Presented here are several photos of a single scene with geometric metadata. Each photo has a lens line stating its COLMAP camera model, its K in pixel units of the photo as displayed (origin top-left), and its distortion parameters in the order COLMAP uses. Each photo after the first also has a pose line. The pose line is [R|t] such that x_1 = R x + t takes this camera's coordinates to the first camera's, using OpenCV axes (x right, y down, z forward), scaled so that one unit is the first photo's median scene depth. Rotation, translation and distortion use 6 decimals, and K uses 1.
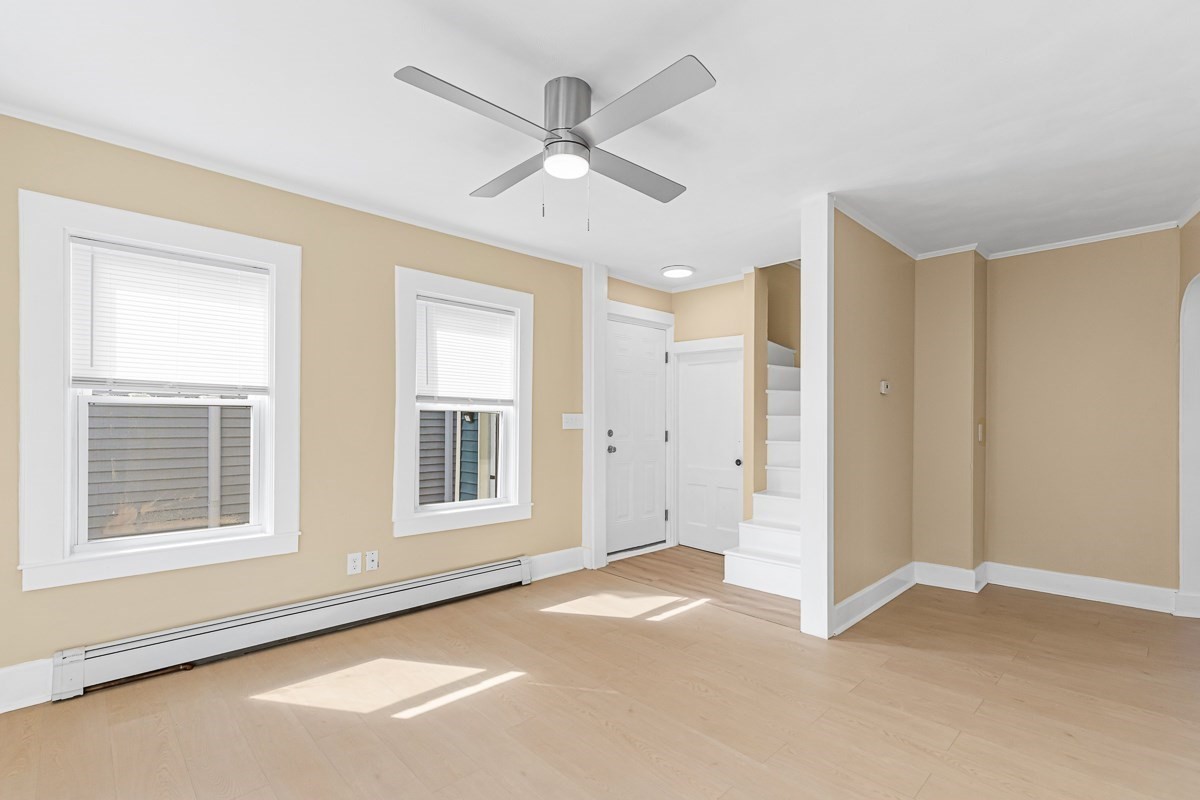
lens RADIAL K [[550.8, 0, 601.6], [0, 550.8, 418.8], [0, 0, 1]] dist [0.012733, -0.000883]
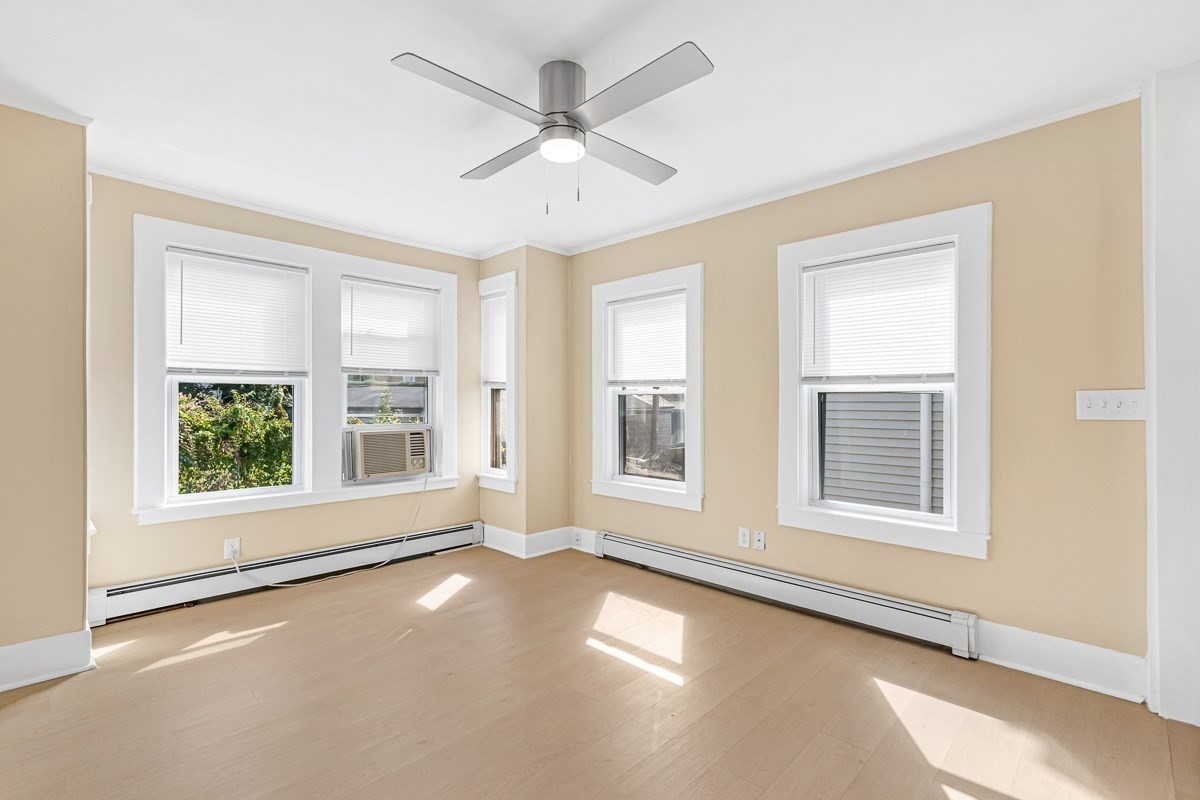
lens RADIAL K [[550.8, 0, 594.0], [0, 550.8, 399.5], [0, 0, 1]] dist [0.012733, -0.000883]
pose [[0.034632, -0.010260, -0.999347, 0.511836], [0.004551, 0.999939, -0.010108, 0.002642], [0.999390, -0.004198, 0.034677, 0.556473]]
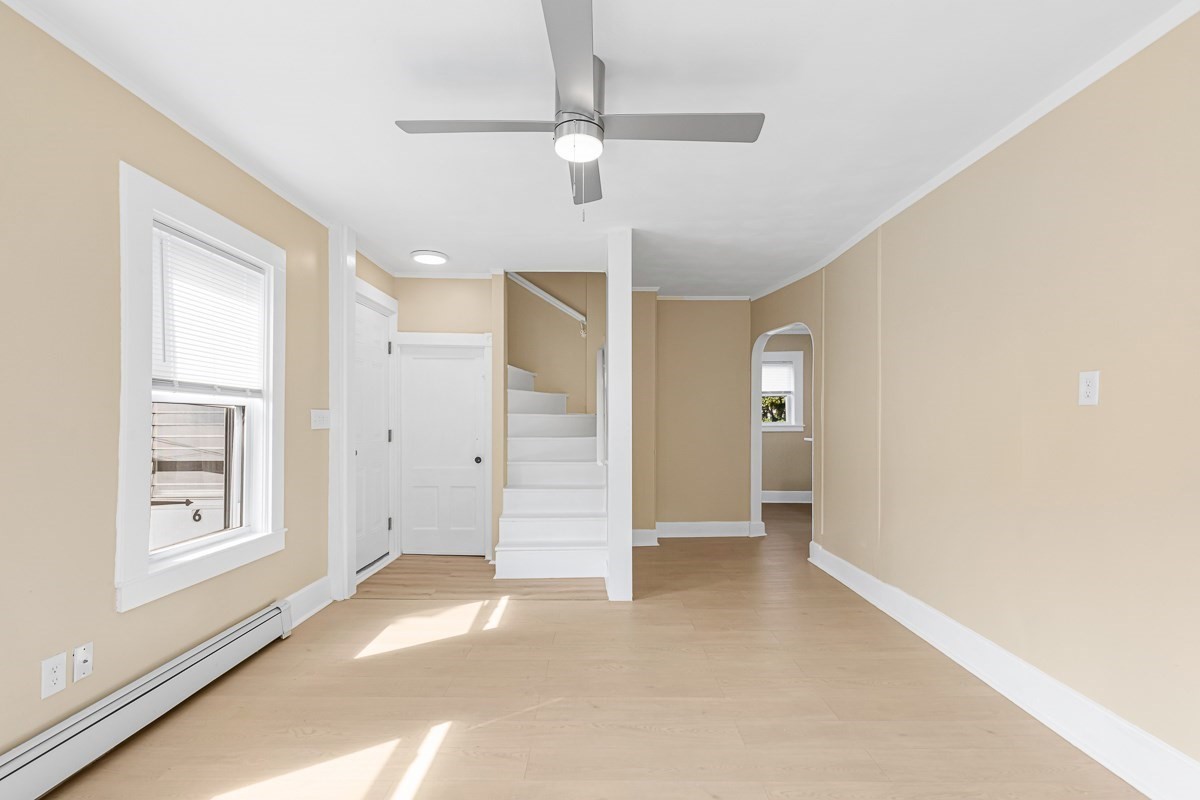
lens RADIAL K [[550.8, 0, 601.9], [0, 550.8, 418.7], [0, 0, 1]] dist [0.012733, -0.000883]
pose [[0.689735, -0.000850, 0.724062, -0.392378], [-0.002822, 0.999989, 0.003862, -0.000594], [-0.724057, -0.004707, 0.689724, 0.175727]]
